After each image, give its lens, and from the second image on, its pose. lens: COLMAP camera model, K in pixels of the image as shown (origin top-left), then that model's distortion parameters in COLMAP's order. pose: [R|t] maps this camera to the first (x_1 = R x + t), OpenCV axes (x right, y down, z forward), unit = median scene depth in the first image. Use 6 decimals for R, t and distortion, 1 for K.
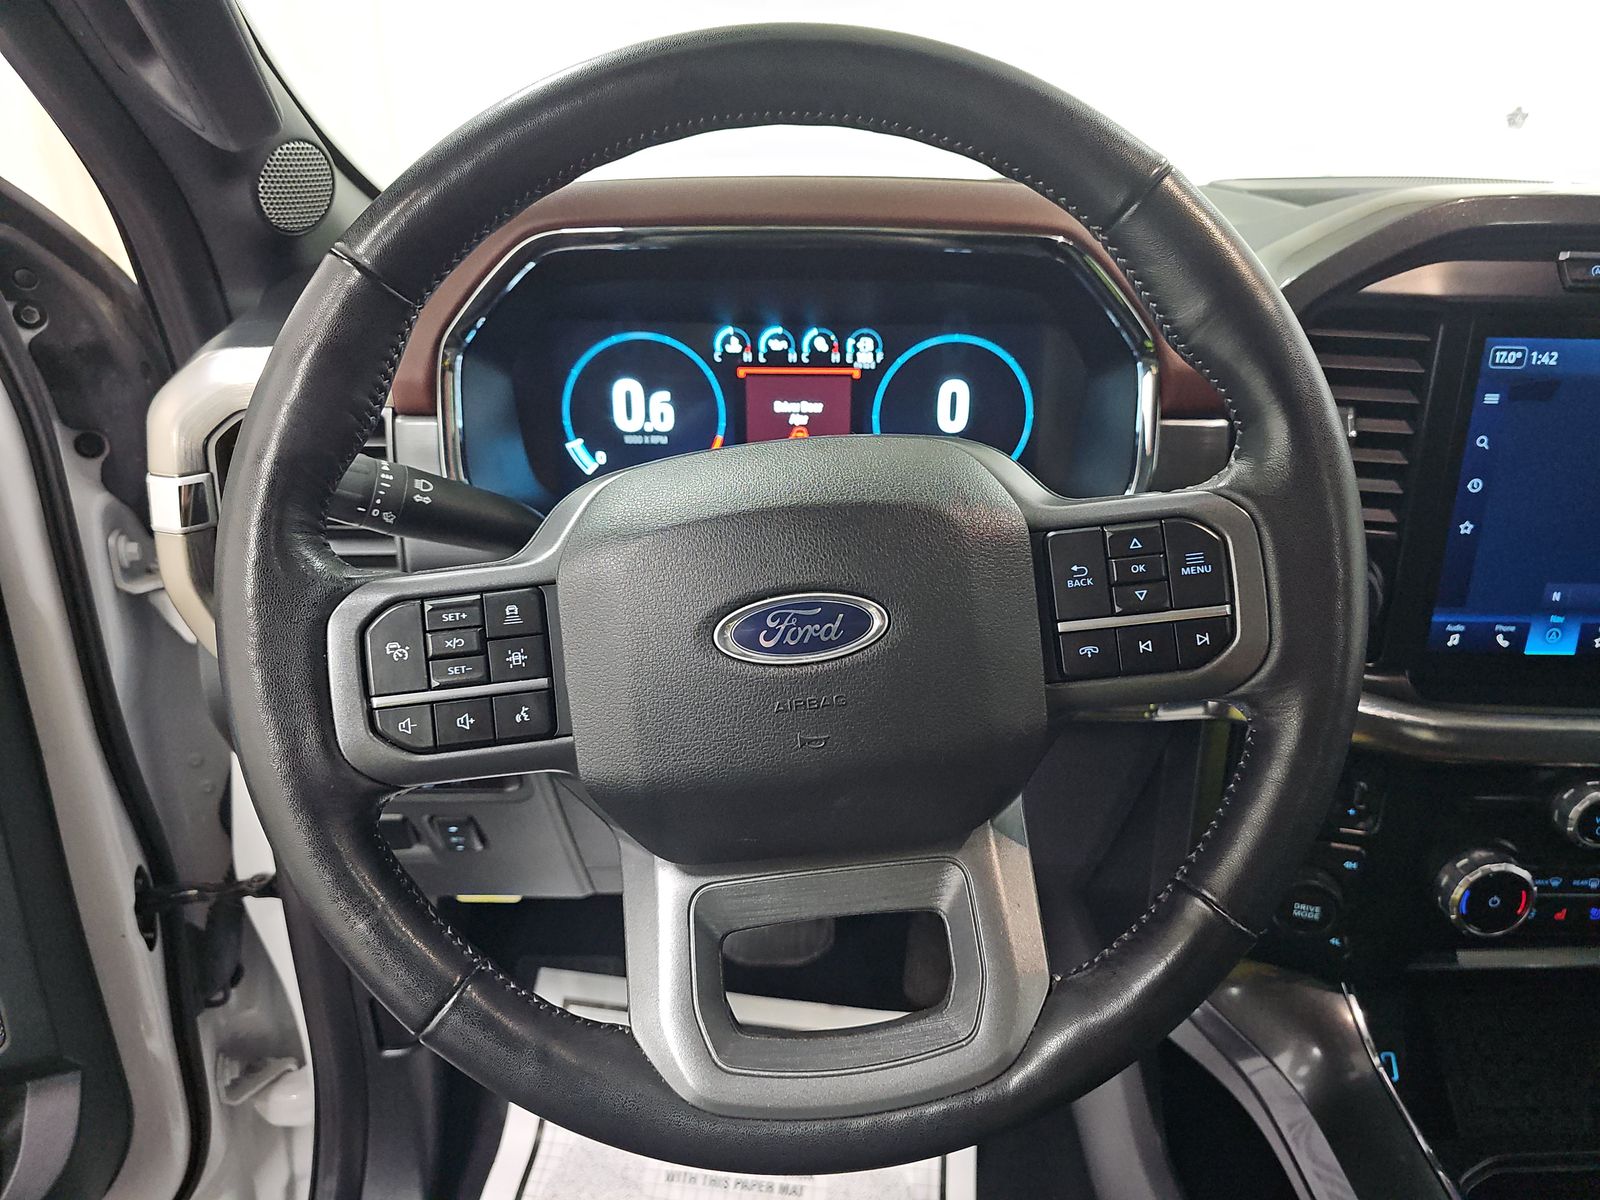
lens RADIAL K [[1060.8, 0, 800.0], [0, 1060.8, 600.0], [0, 0, 1]] dist [0.020682, -0.002208]
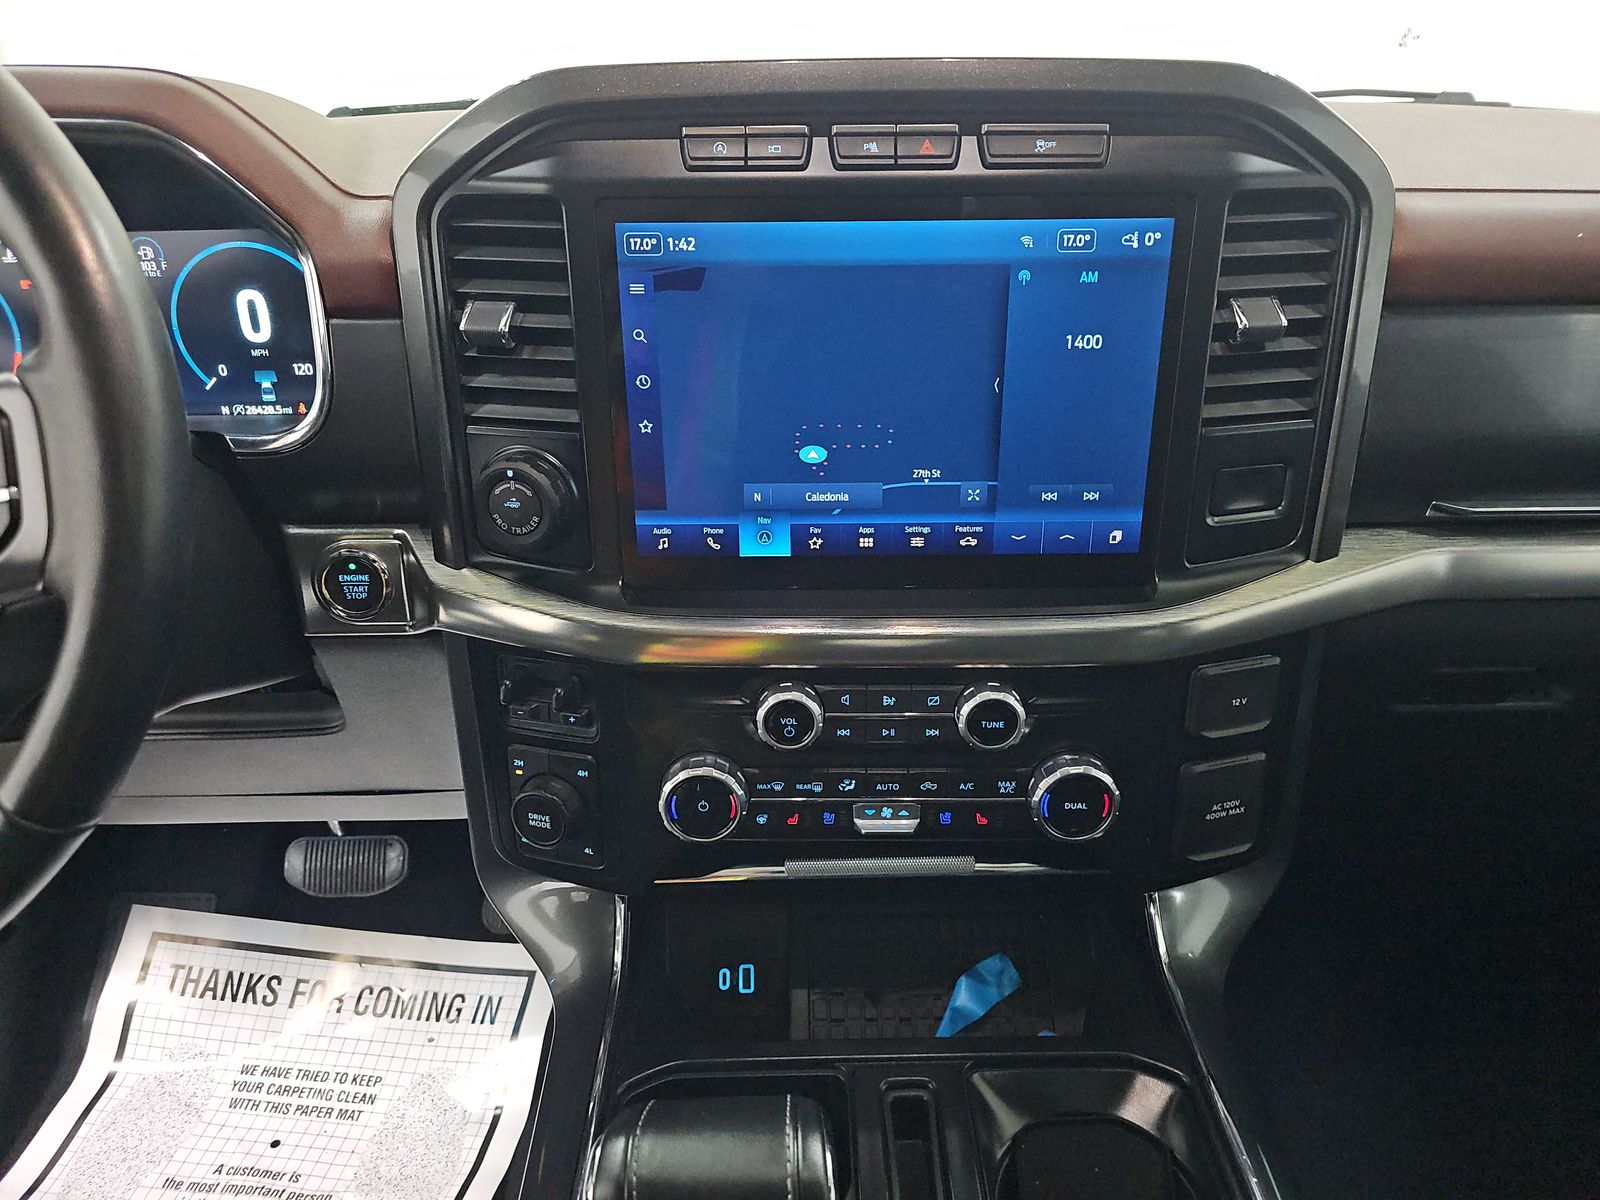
lens RADIAL K [[1060.8, 0, 800.0], [0, 1060.8, 600.0], [0, 0, 1]] dist [0.020682, -0.002208]
pose [[0.998350, -0.024030, -0.052148, 0.694278], [0.028123, 0.996460, 0.079230, 0.013505], [0.050060, -0.080566, 0.995491, 0.037593]]
